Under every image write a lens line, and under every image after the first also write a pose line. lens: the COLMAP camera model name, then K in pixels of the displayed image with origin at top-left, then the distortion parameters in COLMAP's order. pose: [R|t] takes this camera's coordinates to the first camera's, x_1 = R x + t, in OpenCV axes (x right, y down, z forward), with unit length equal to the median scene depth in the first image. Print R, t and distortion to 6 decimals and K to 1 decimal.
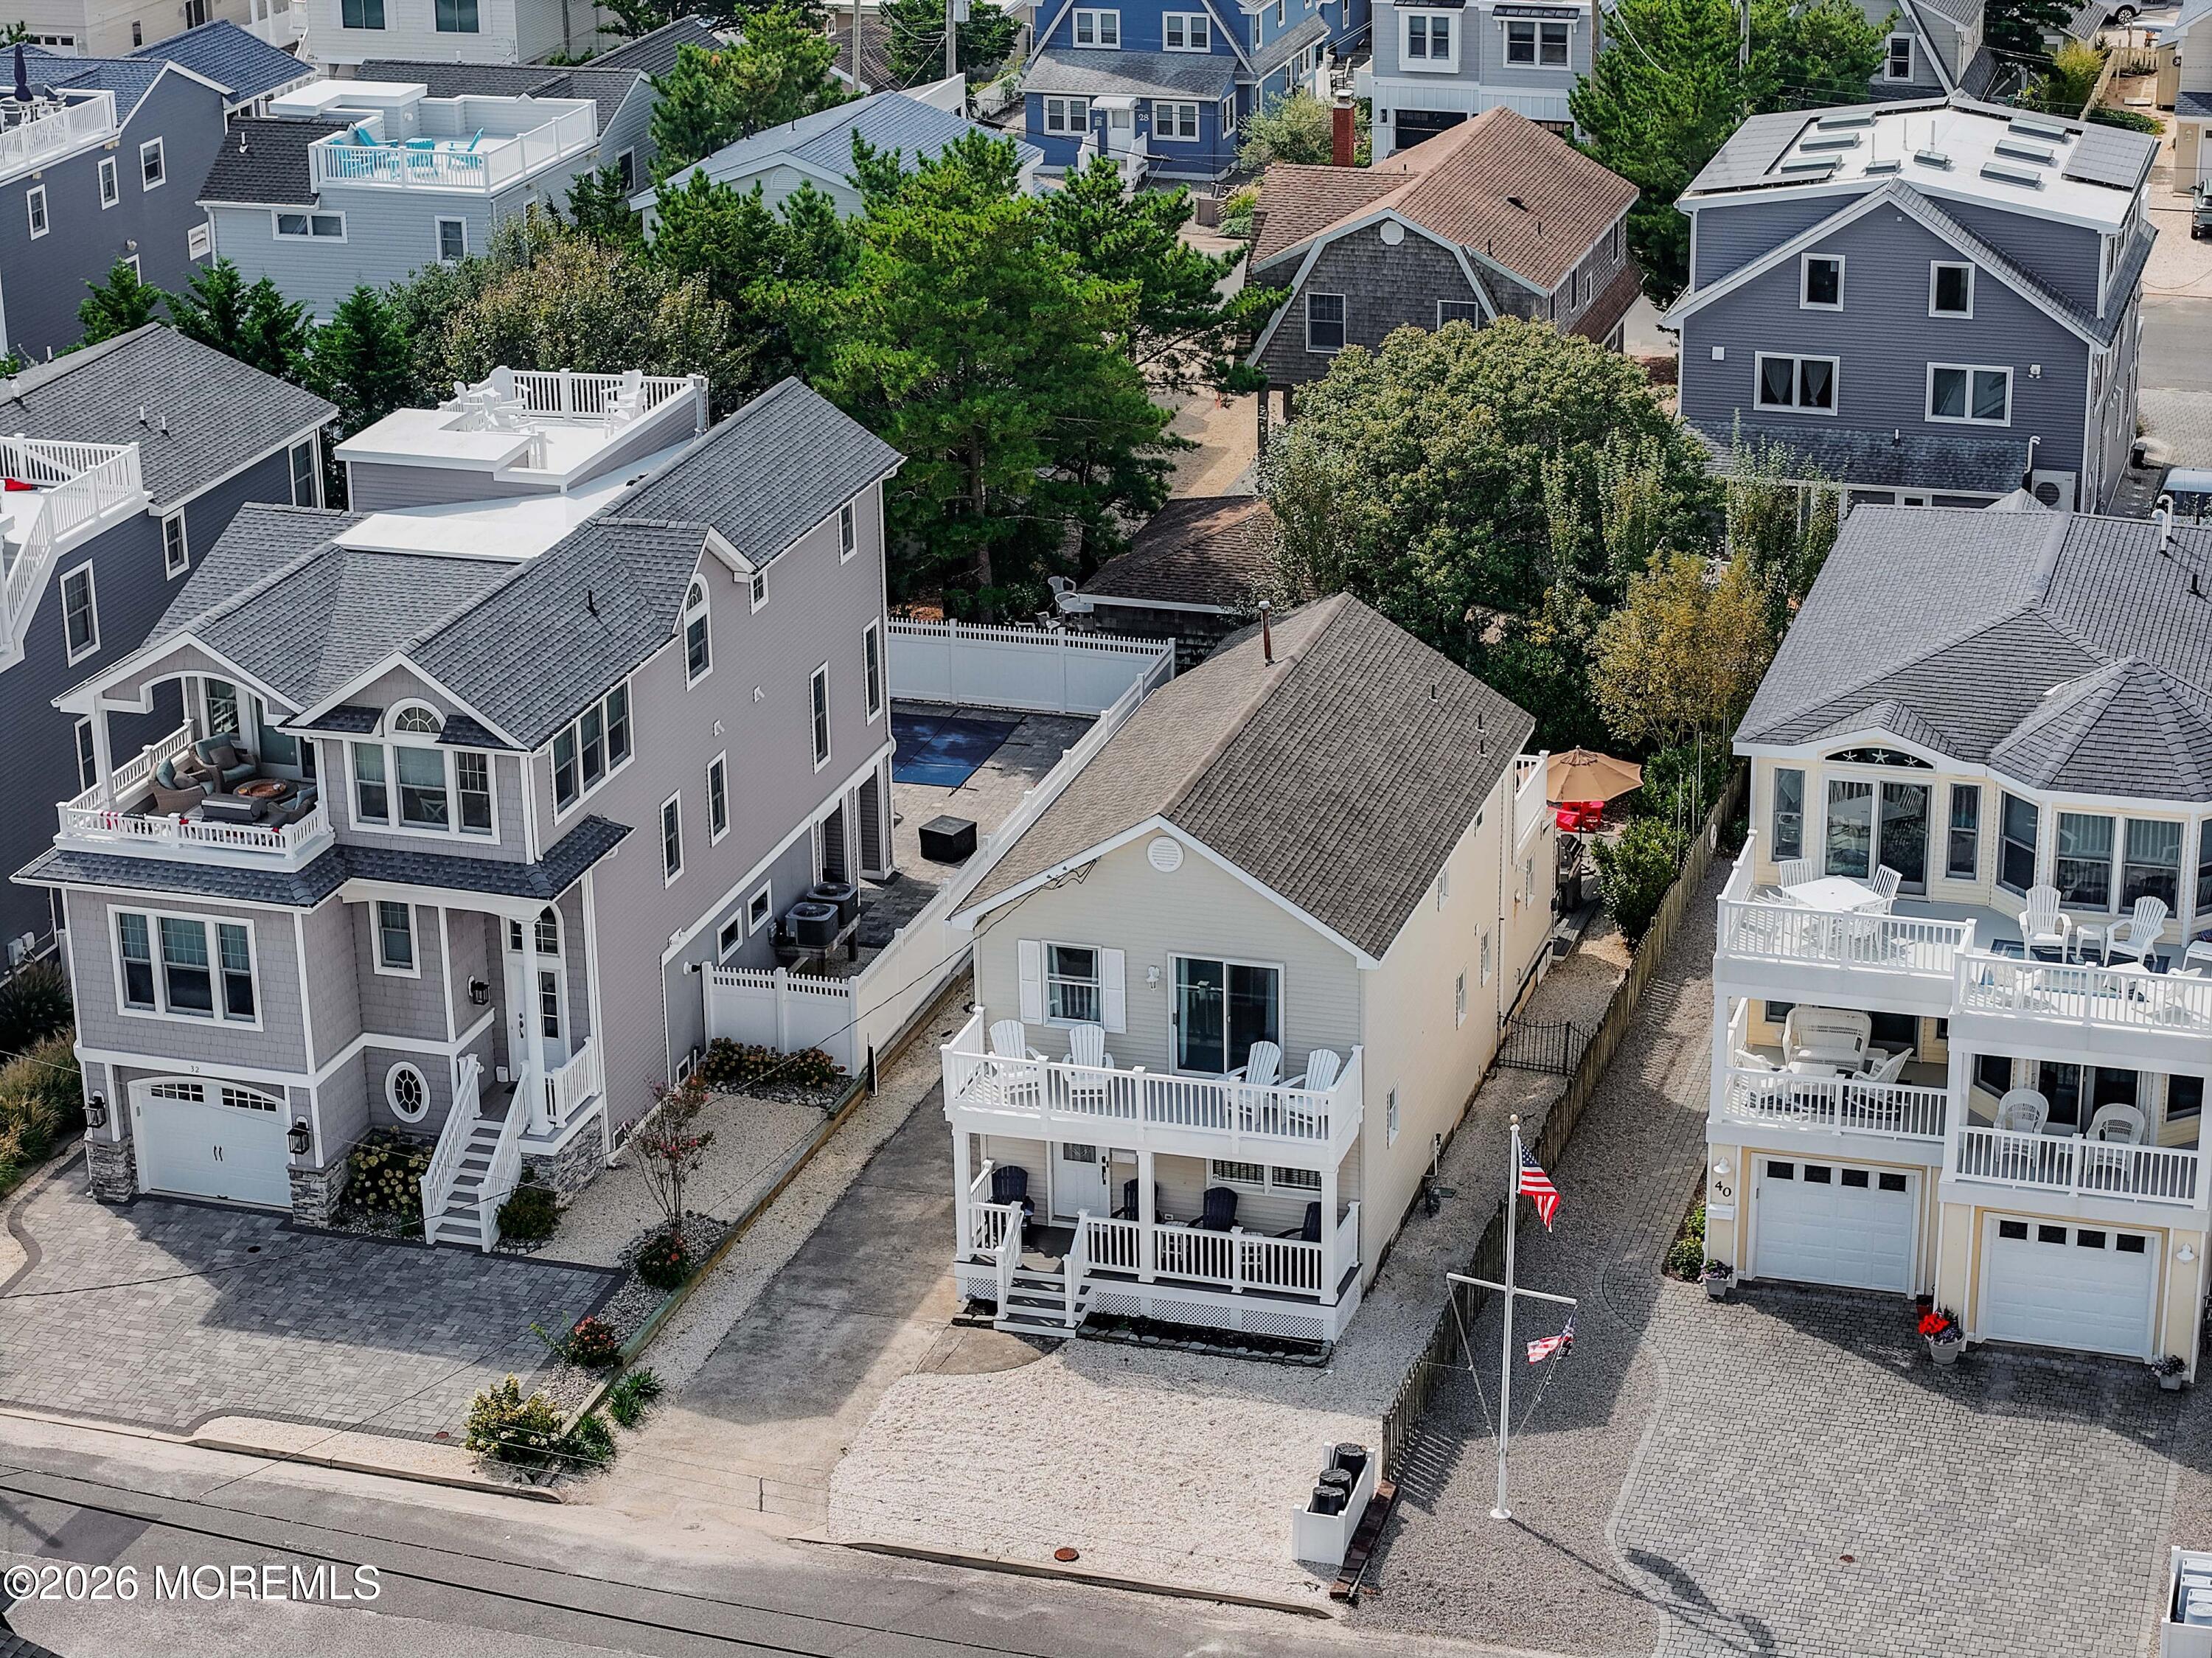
lens RADIAL K [[4458.3, 0, 1071.6], [0, 4458.3, 828.1], [0, 0, 1]] dist [-0.219330, 0.997813]
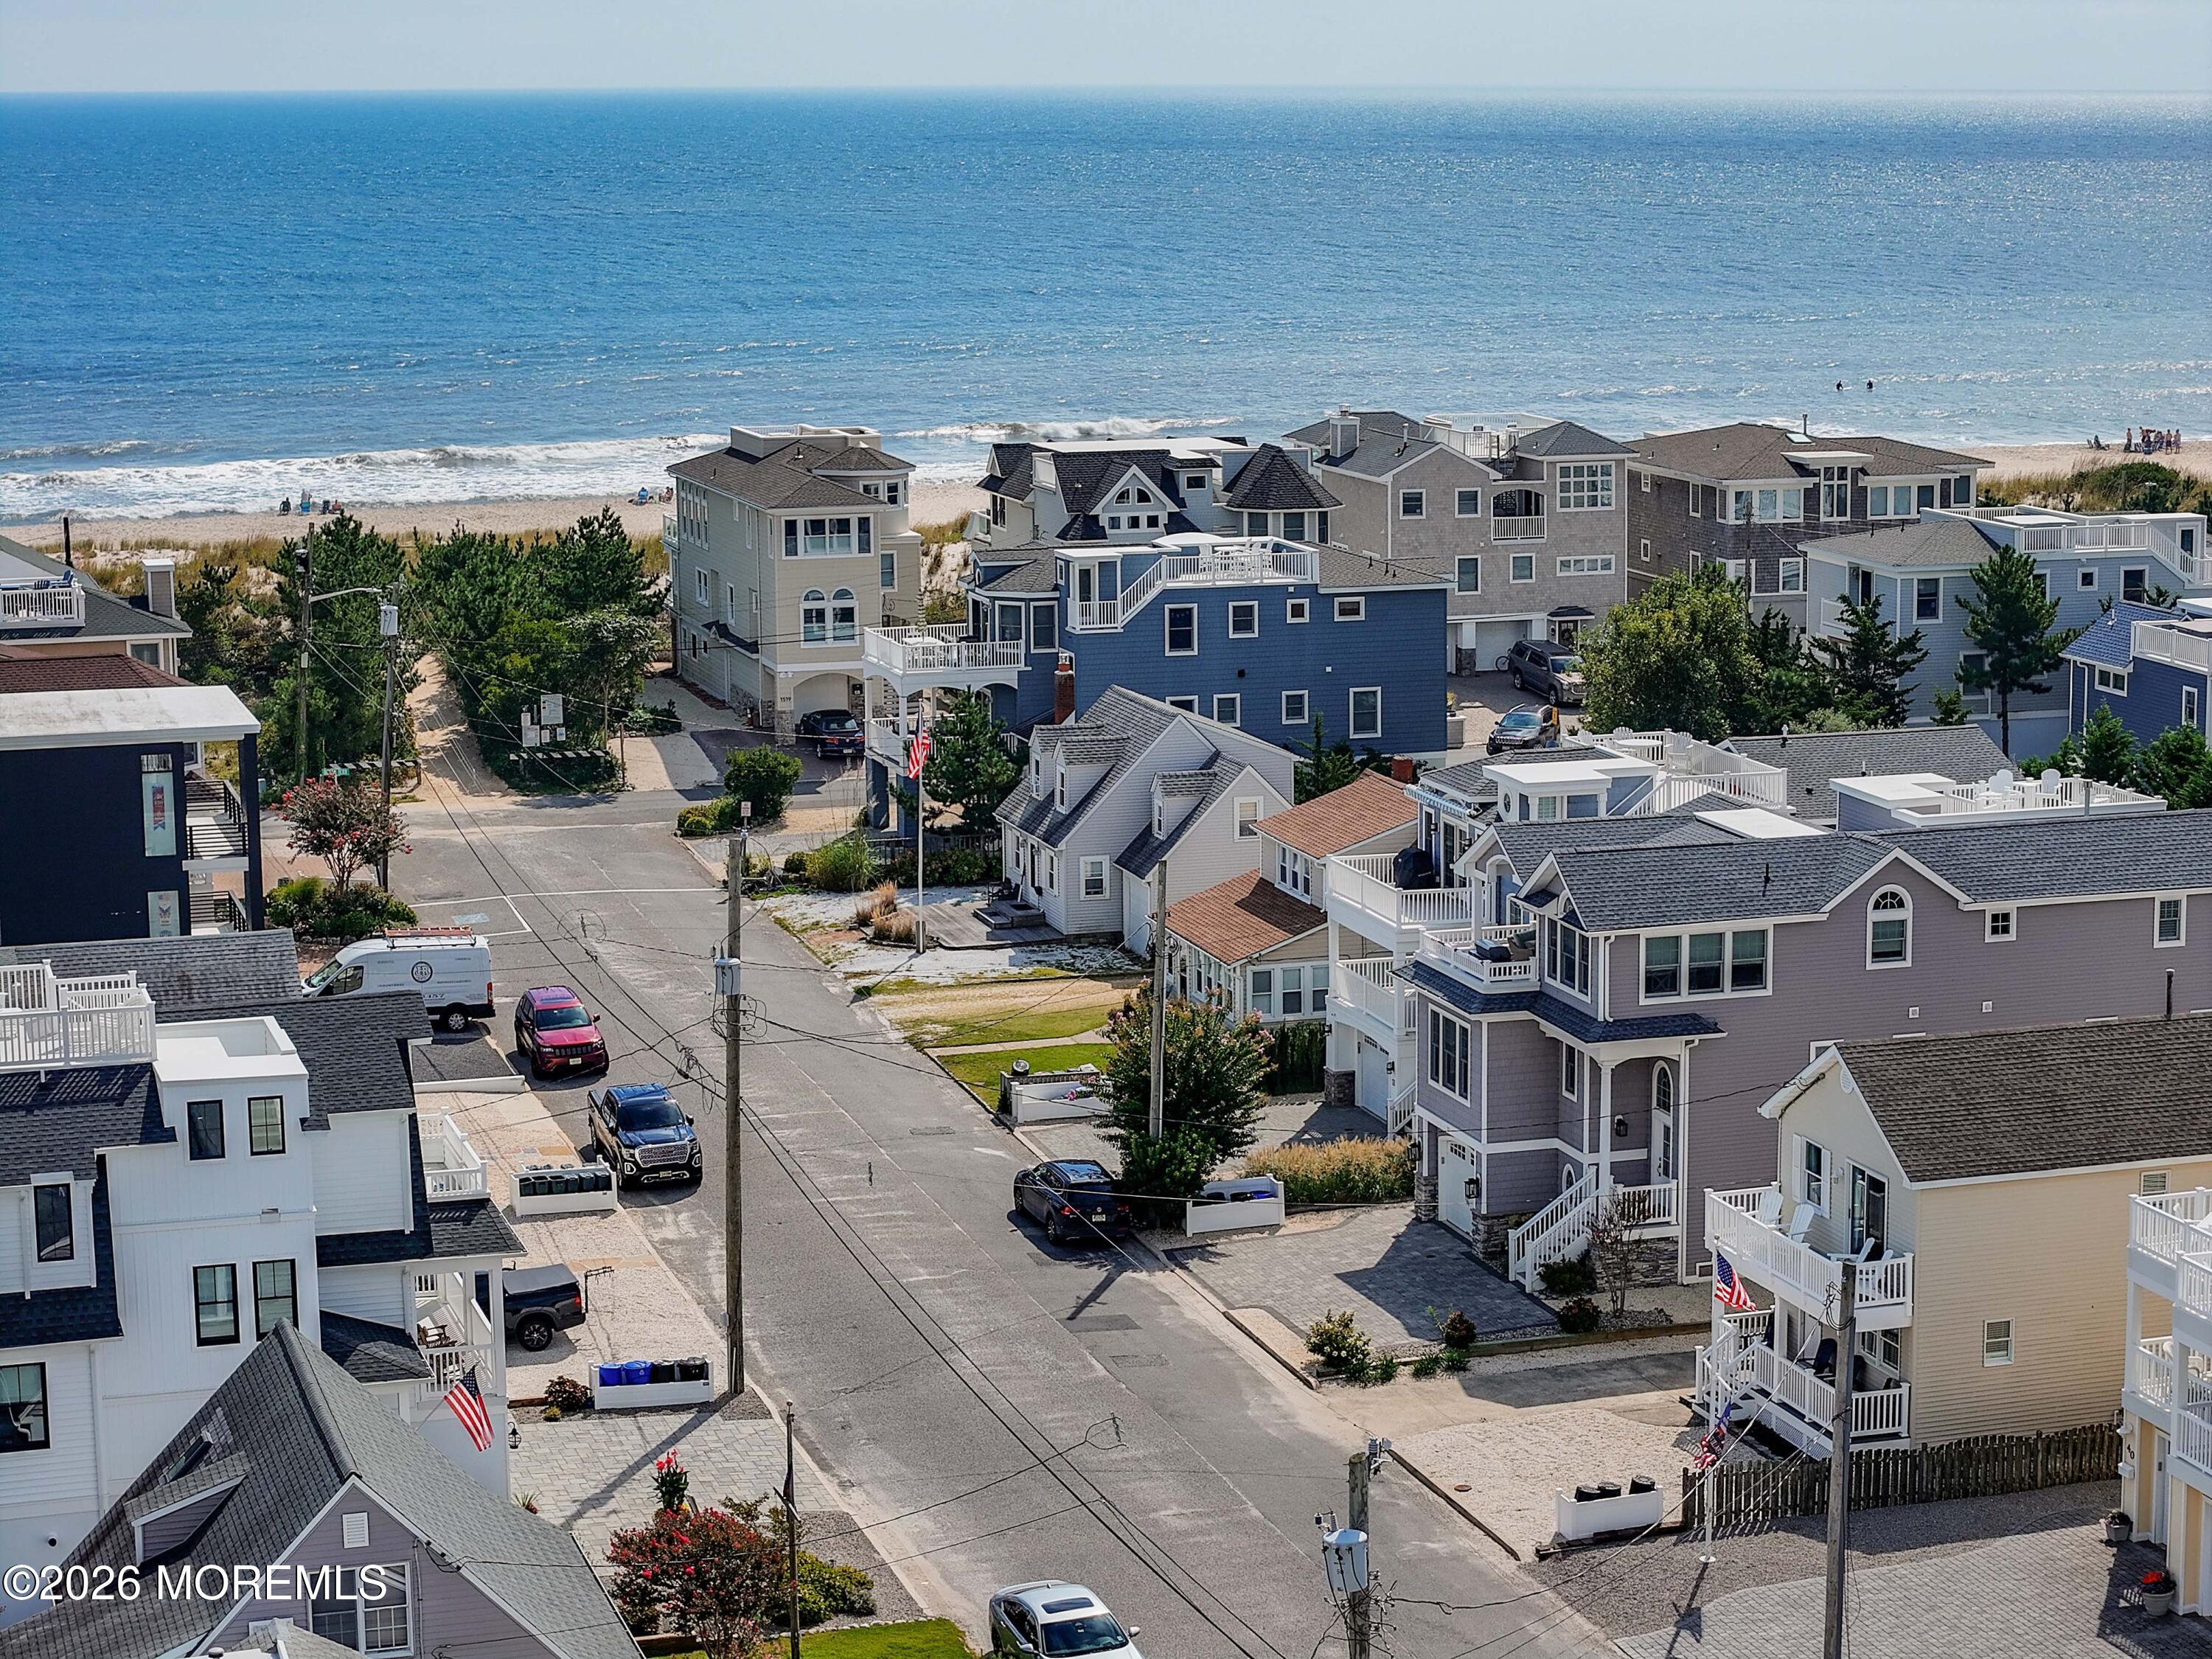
lens RADIAL K [[4427.5, 0, 1110.0], [0, 4427.5, 945.0], [0, 0, 1]] dist [-0.271241, 1.056425]
pose [[0.570956, 0.173250, -0.802492, 0.883390], [-0.290593, 0.956847, -0.000177, 0.029487], [0.767832, 0.233299, 0.596663, 0.047627]]
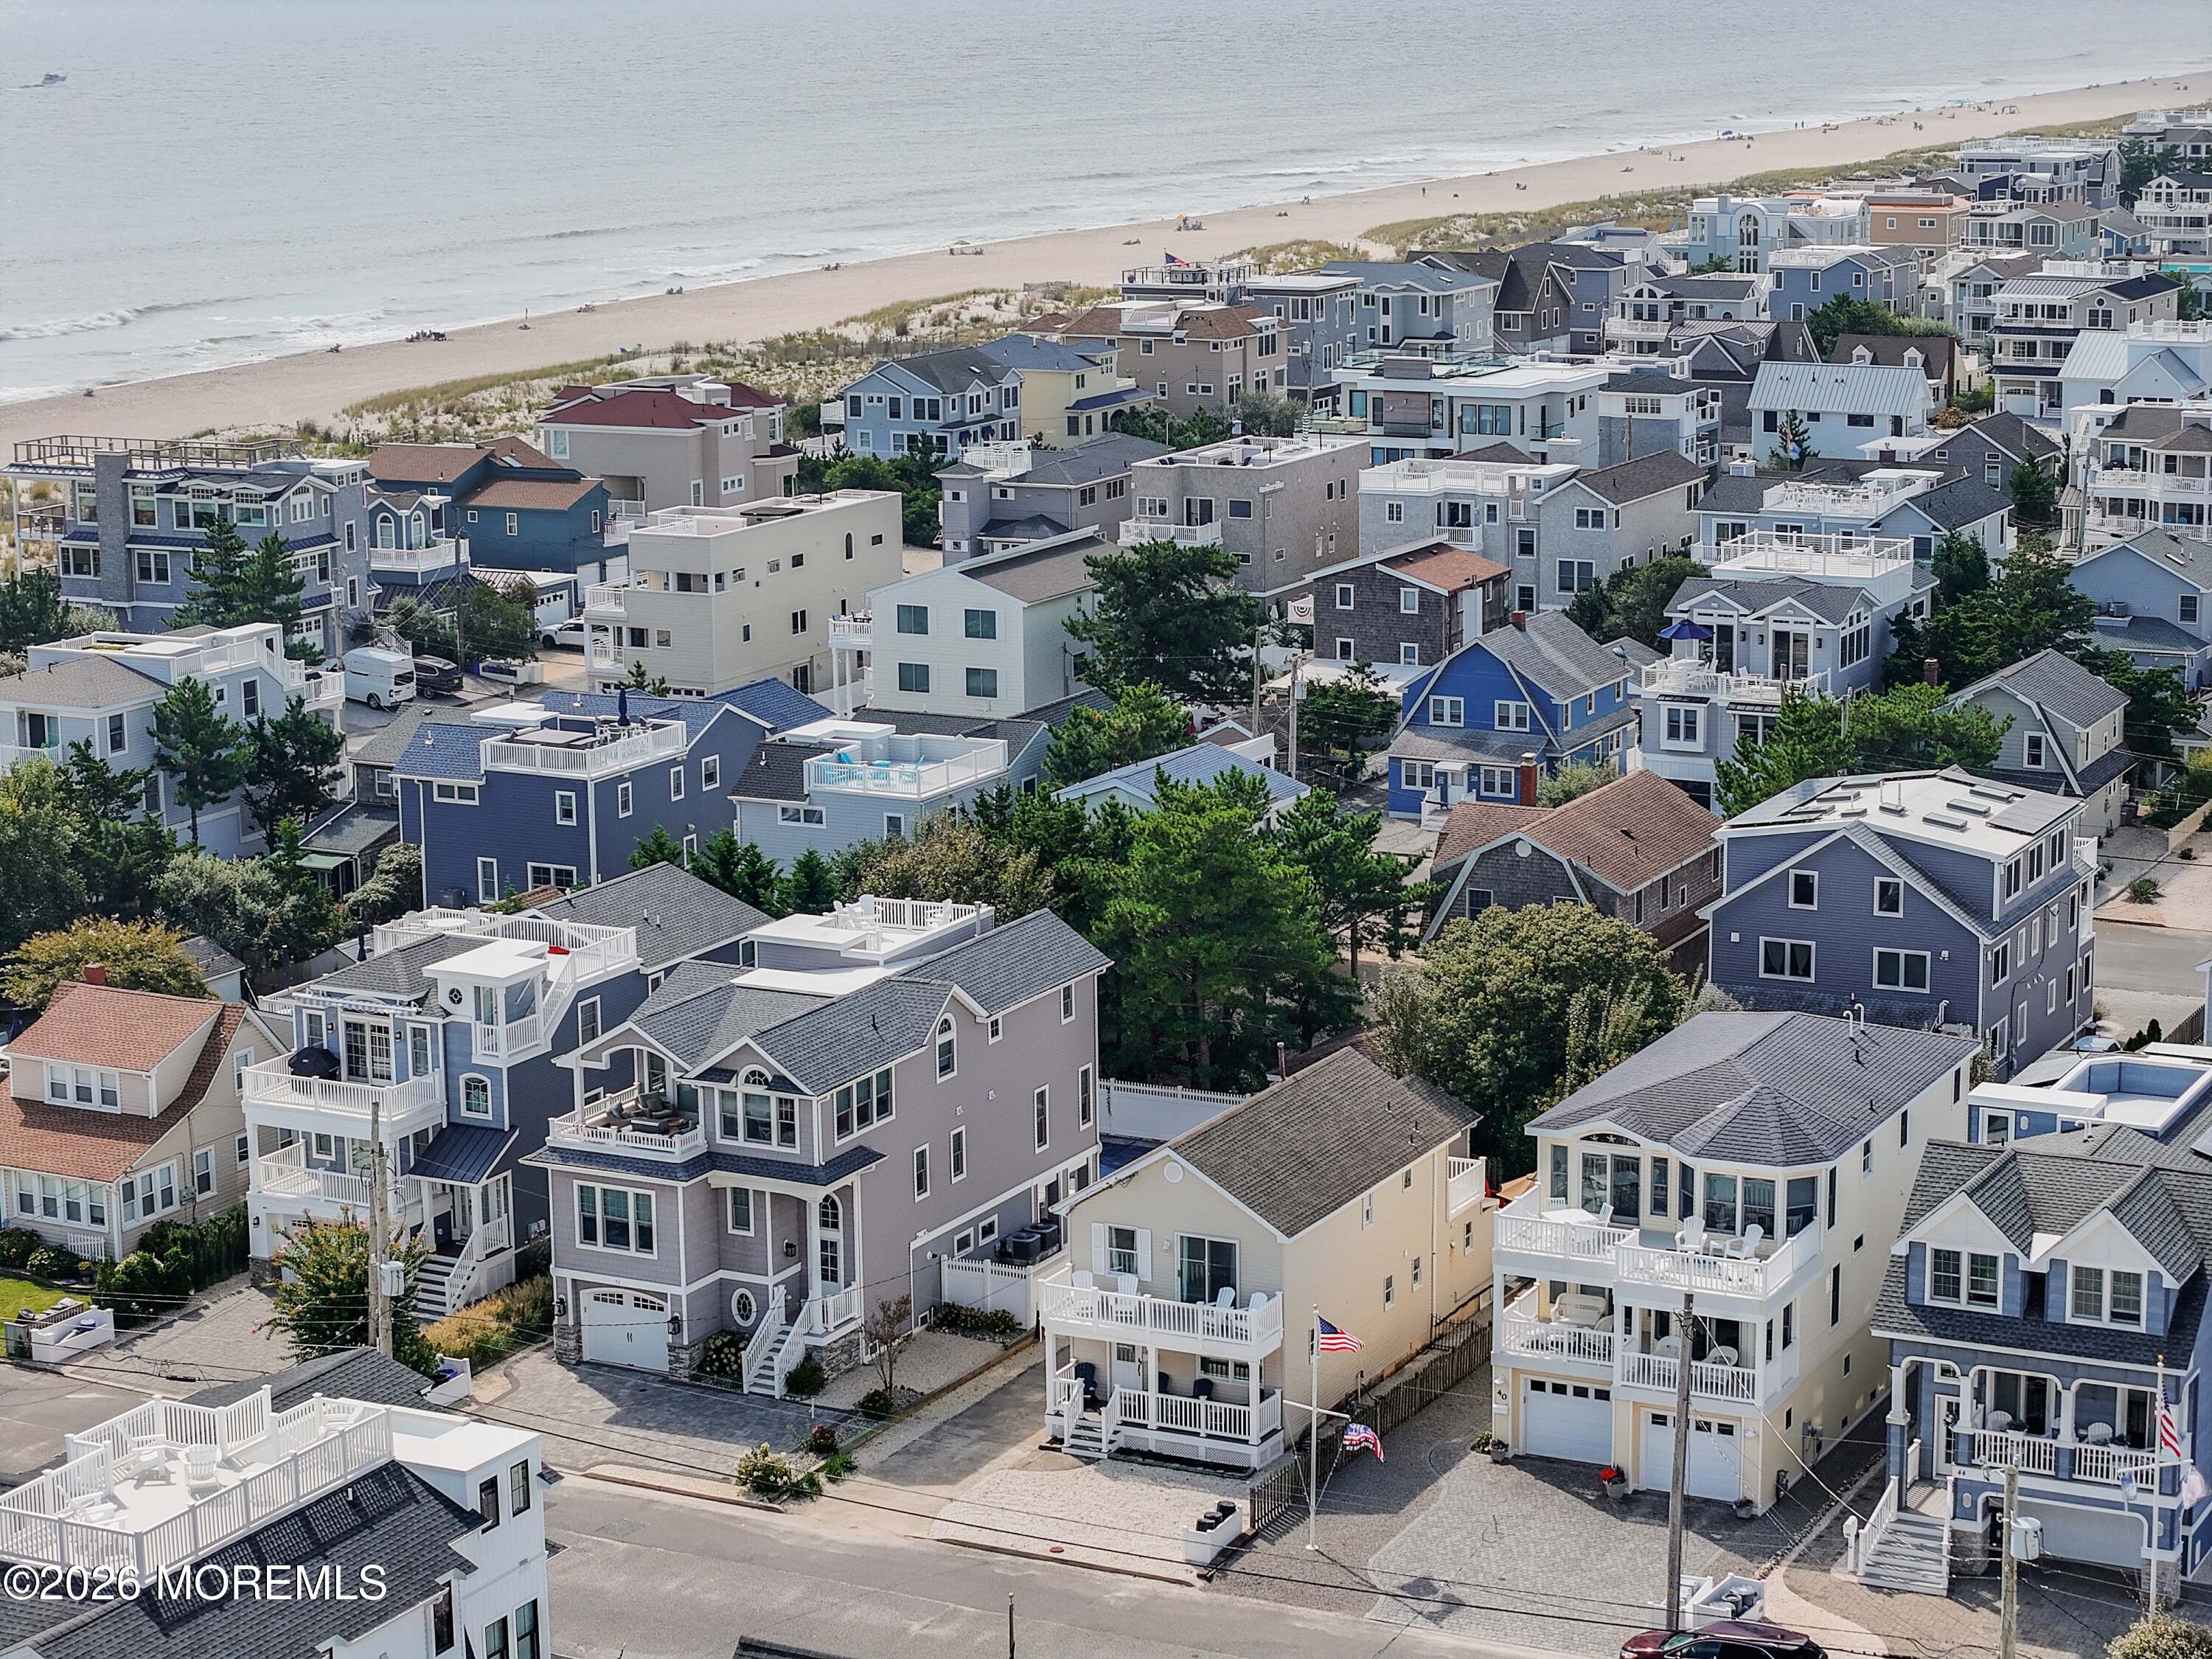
lens RADIAL K [[4442.7, 0, 1059.5], [0, 4442.7, 827.6], [0, 0, 1]] dist [-0.246860, 1.694409]
pose [[0.984469, 0.038363, -0.171318, 0.249483], [-0.064483, 0.986640, -0.149613, 0.125304], [0.163289, 0.158337, 0.973790, -0.639127]]
